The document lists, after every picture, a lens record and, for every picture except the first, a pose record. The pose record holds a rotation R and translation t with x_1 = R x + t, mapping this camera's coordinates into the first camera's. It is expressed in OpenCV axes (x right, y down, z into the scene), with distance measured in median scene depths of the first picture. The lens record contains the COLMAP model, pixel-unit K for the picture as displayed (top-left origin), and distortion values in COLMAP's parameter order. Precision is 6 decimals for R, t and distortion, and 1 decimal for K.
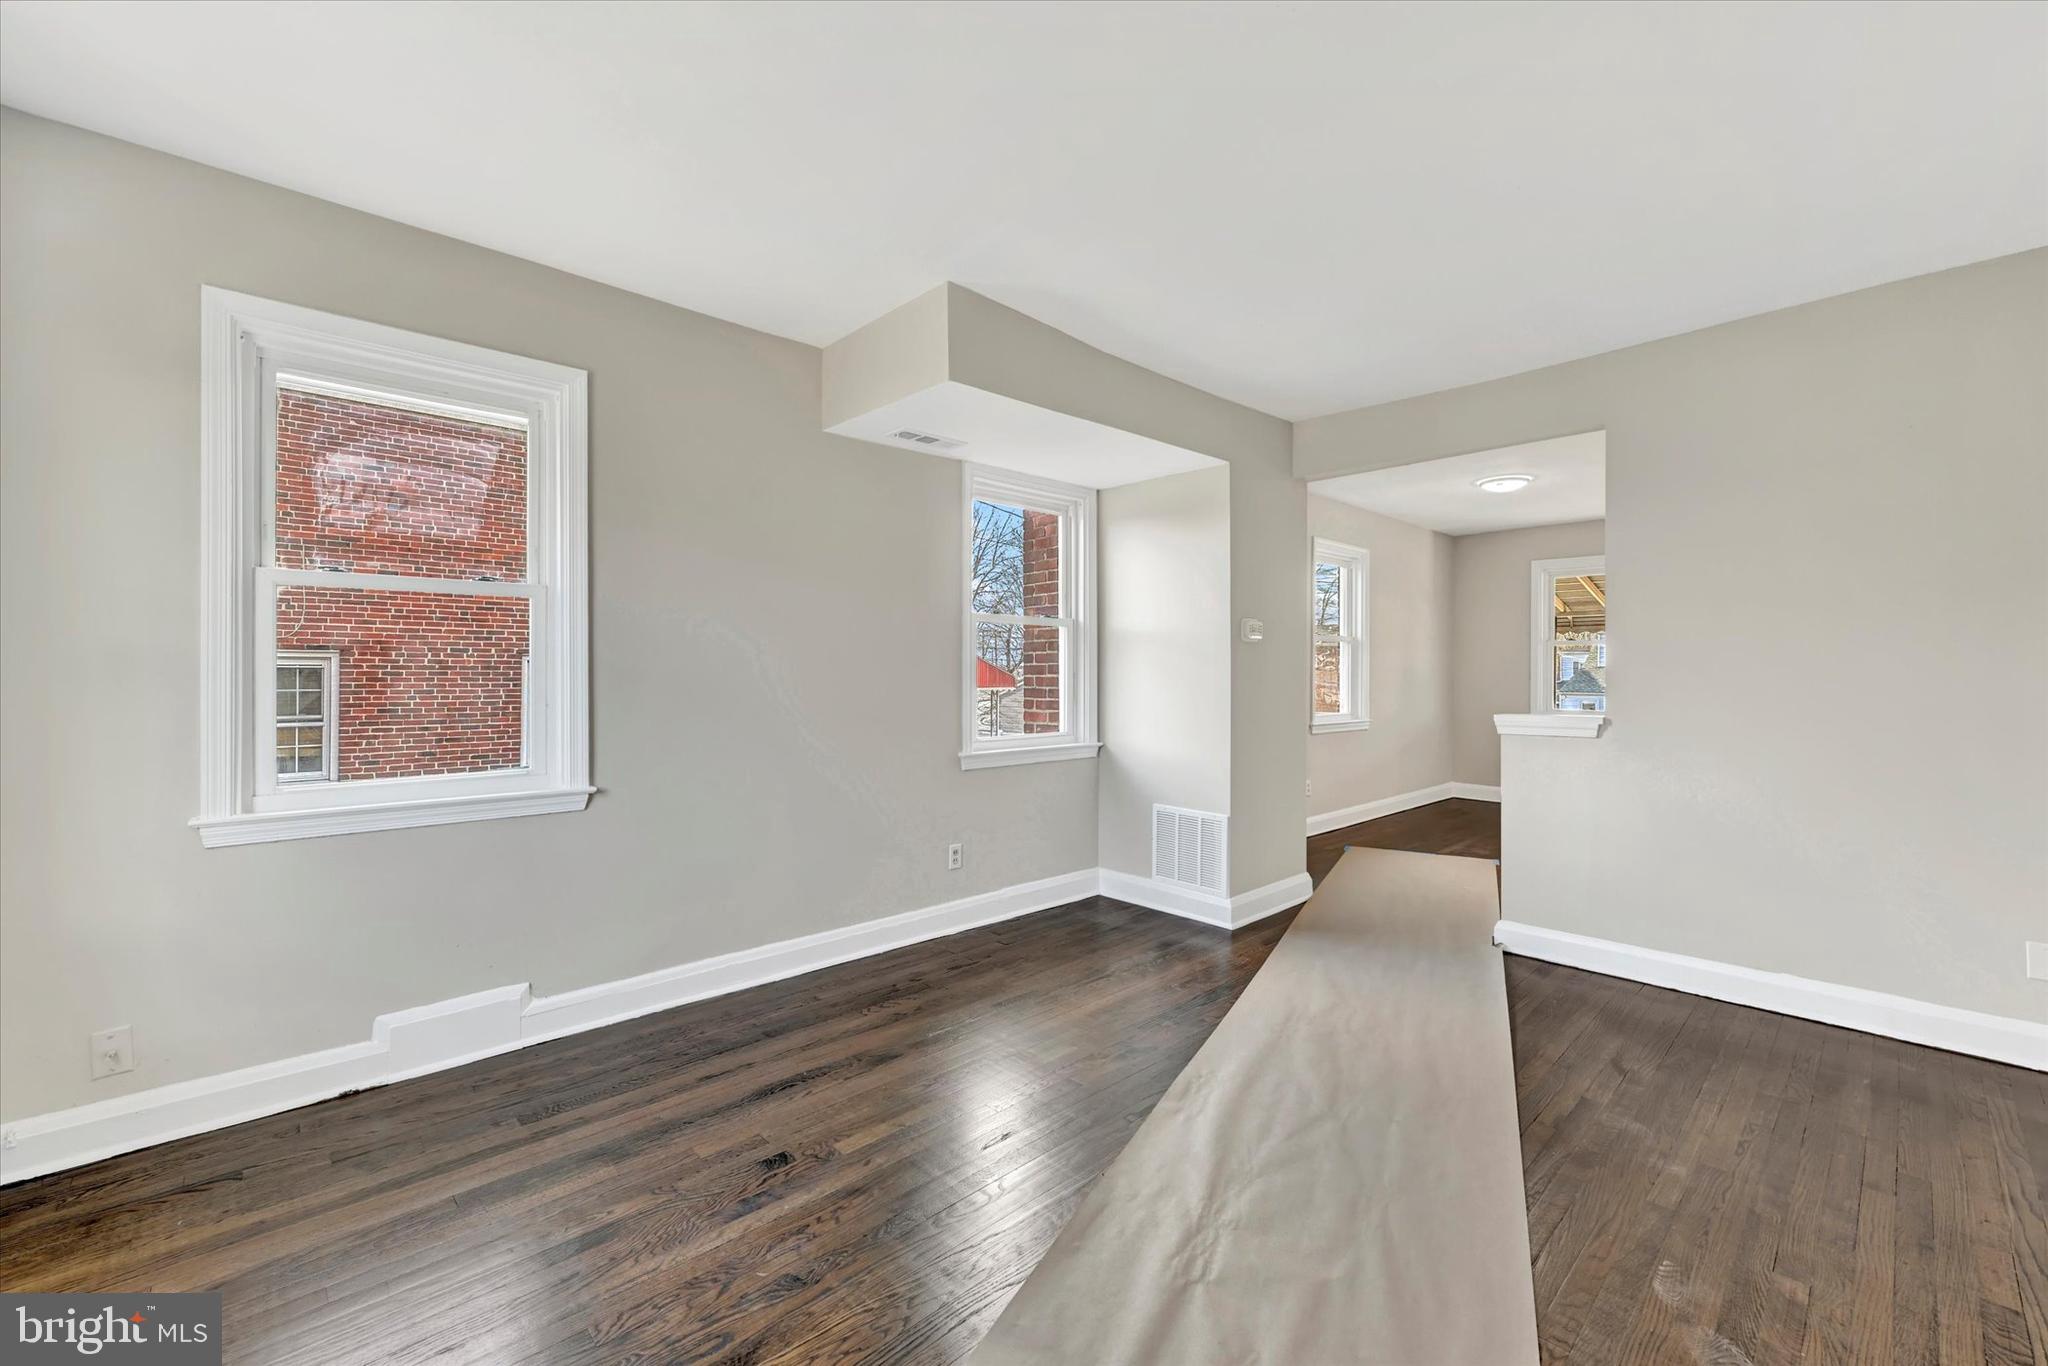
lens RADIAL K [[842.0, 0, 1018.1], [0, 842.0, 675.9], [0, 0, 1]] dist [0.000126, 0.000057]
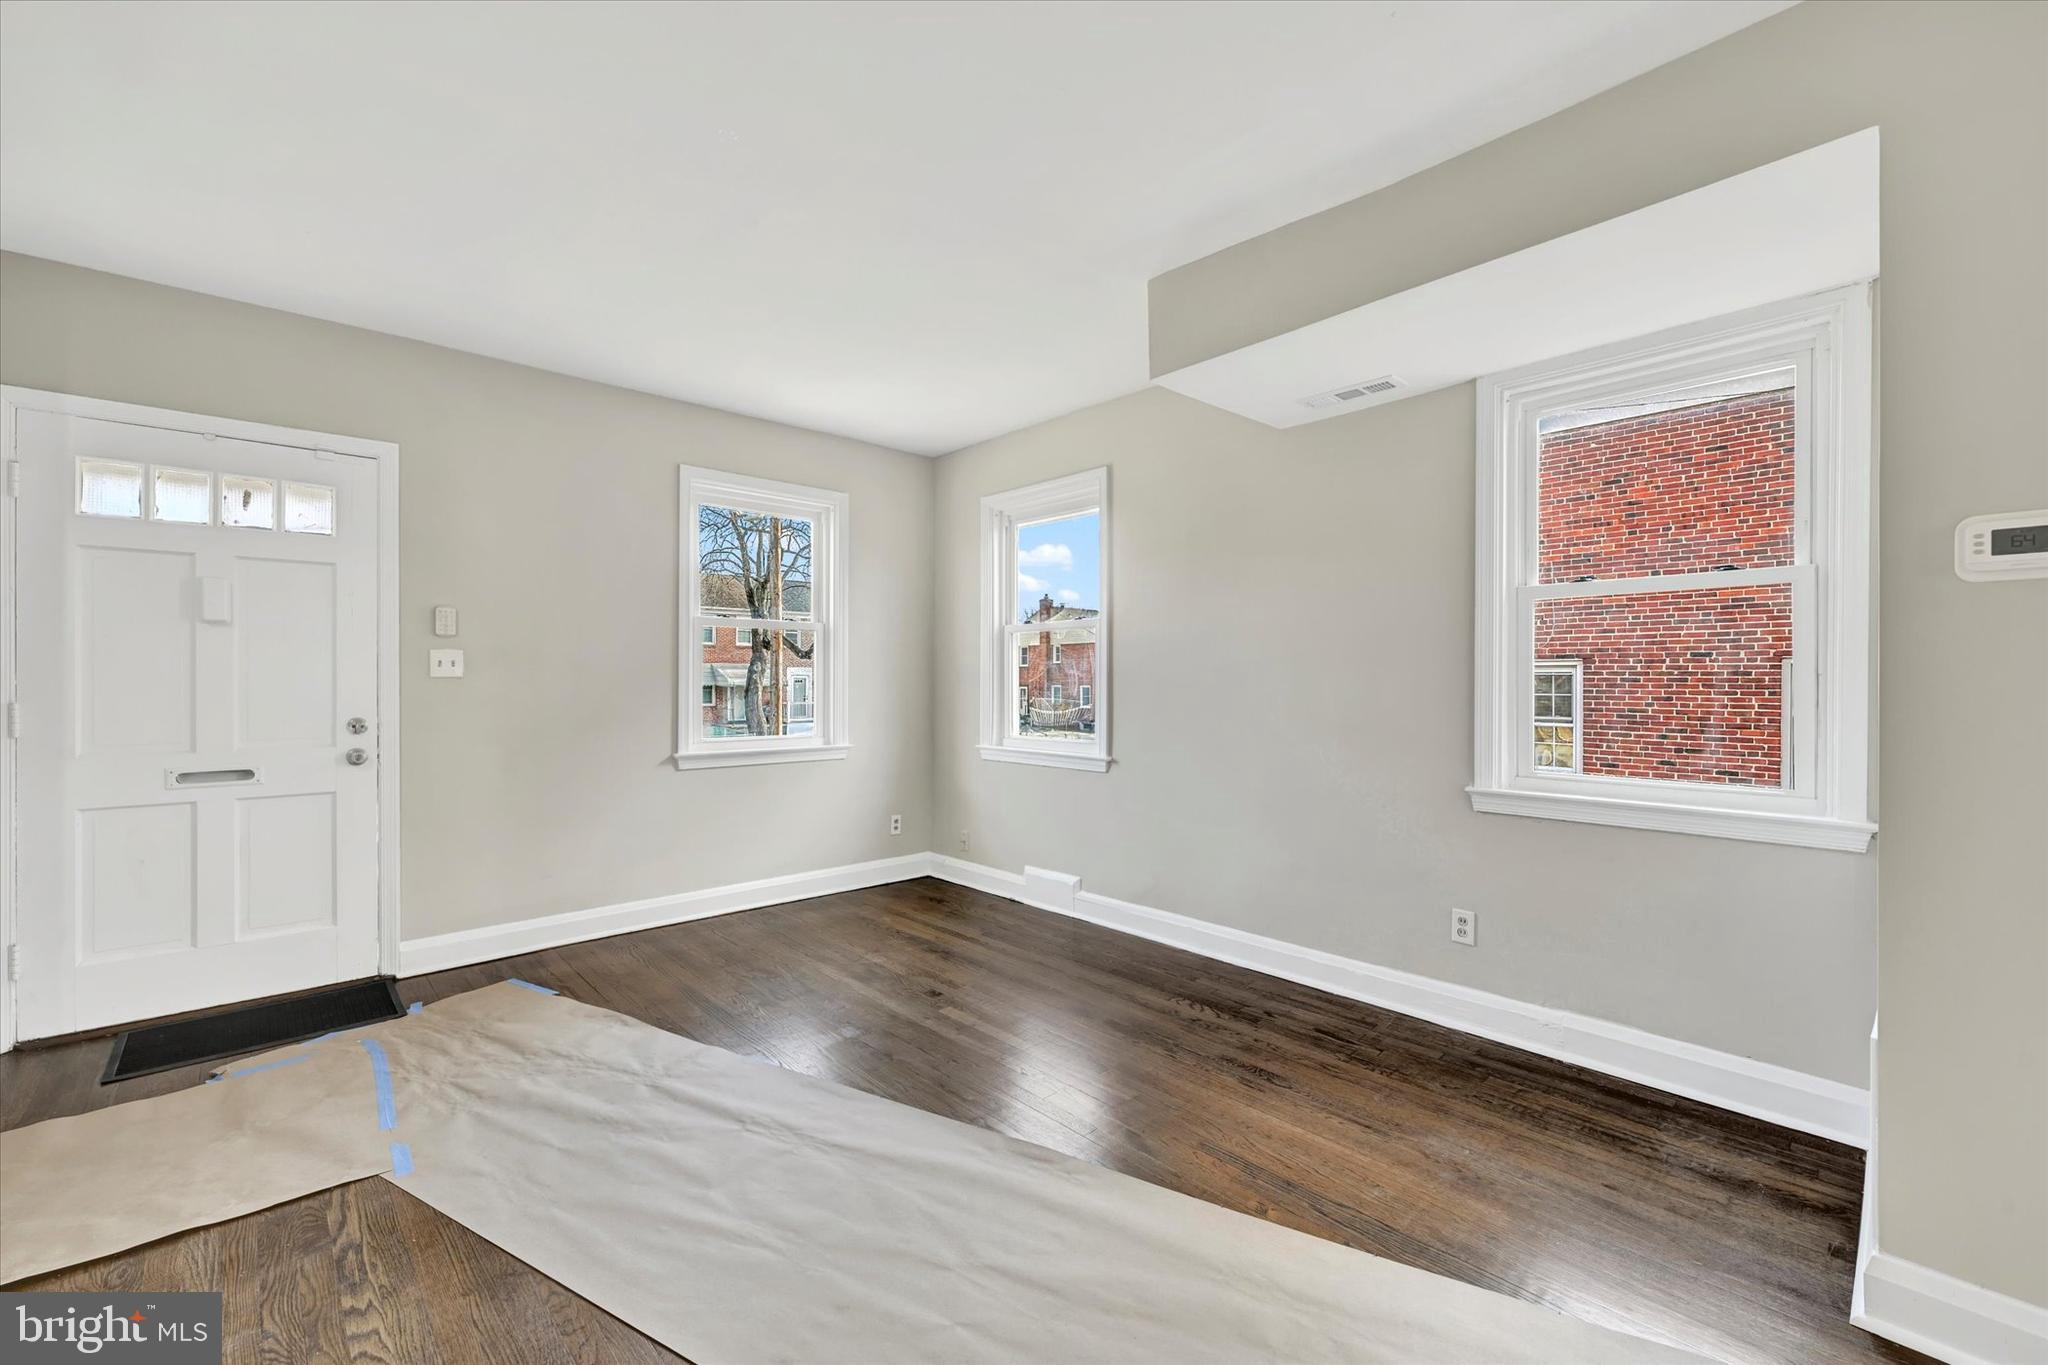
lens RADIAL K [[833.5, 0, 1002.1], [0, 833.5, 682.3], [0, 0, 1]] dist [0.005921, -0.000156]
pose [[-0.017847, 0.001432, -0.999840, 0.661912], [-0.003544, 0.999993, 0.001496, 0.003002], [0.999834, 0.003570, -0.017842, 0.617967]]
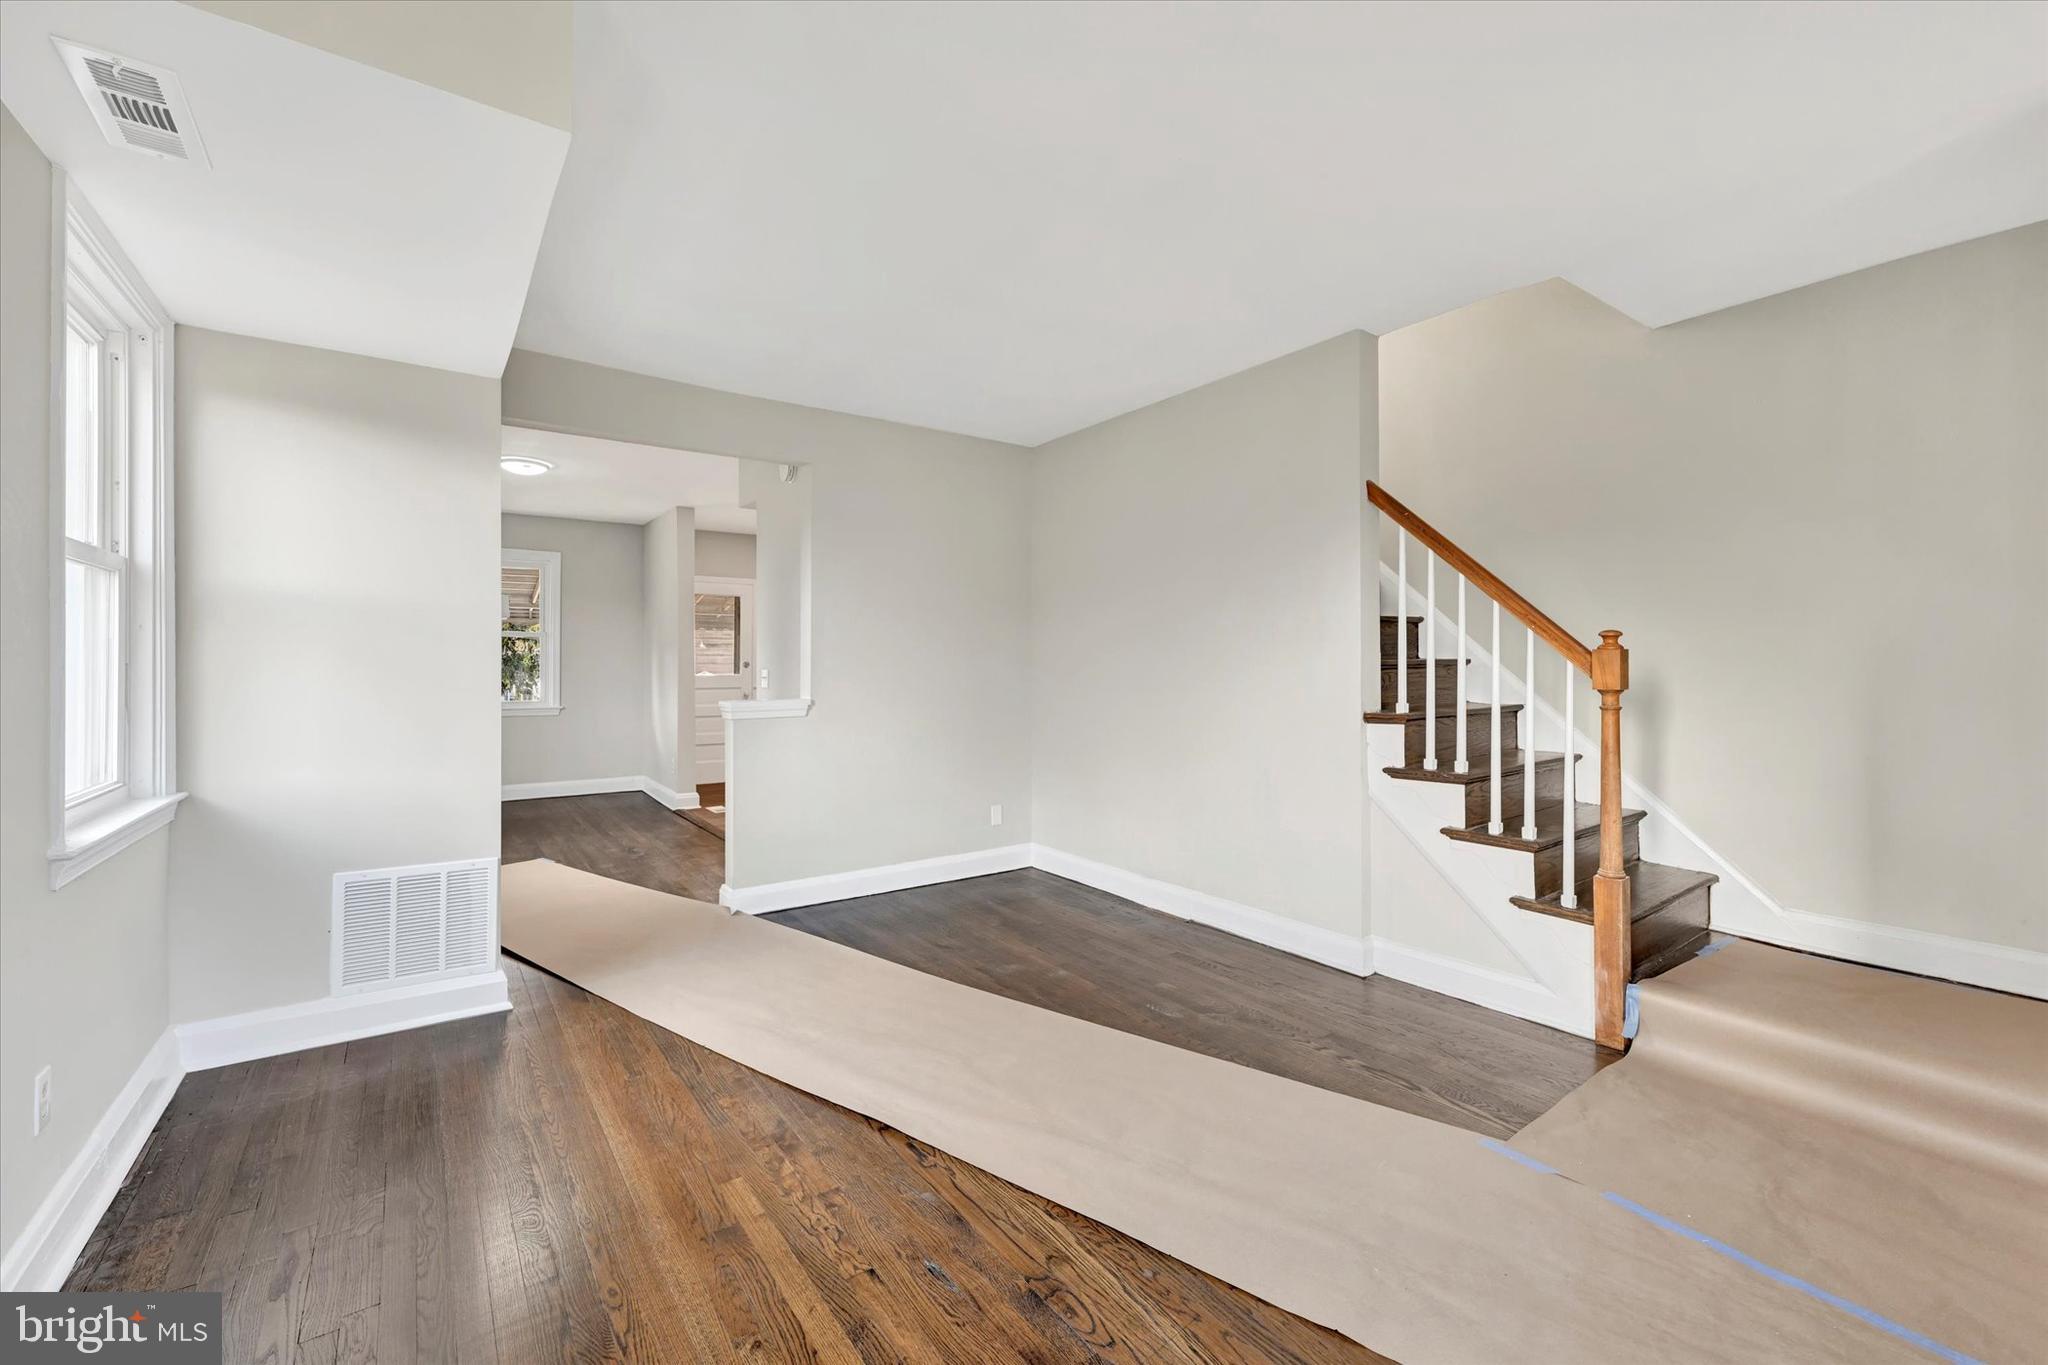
lens RADIAL K [[840.1, 0, 1023.8], [0, 840.1, 663.7], [0, 0, 1]] dist [-0.000723, -0.000034]
pose [[0.124710, -0.001252, 0.992192, -0.432498], [0.004162, 0.999991, 0.000738, -0.001744], [-0.992184, 0.004038, 0.124715, 0.464665]]
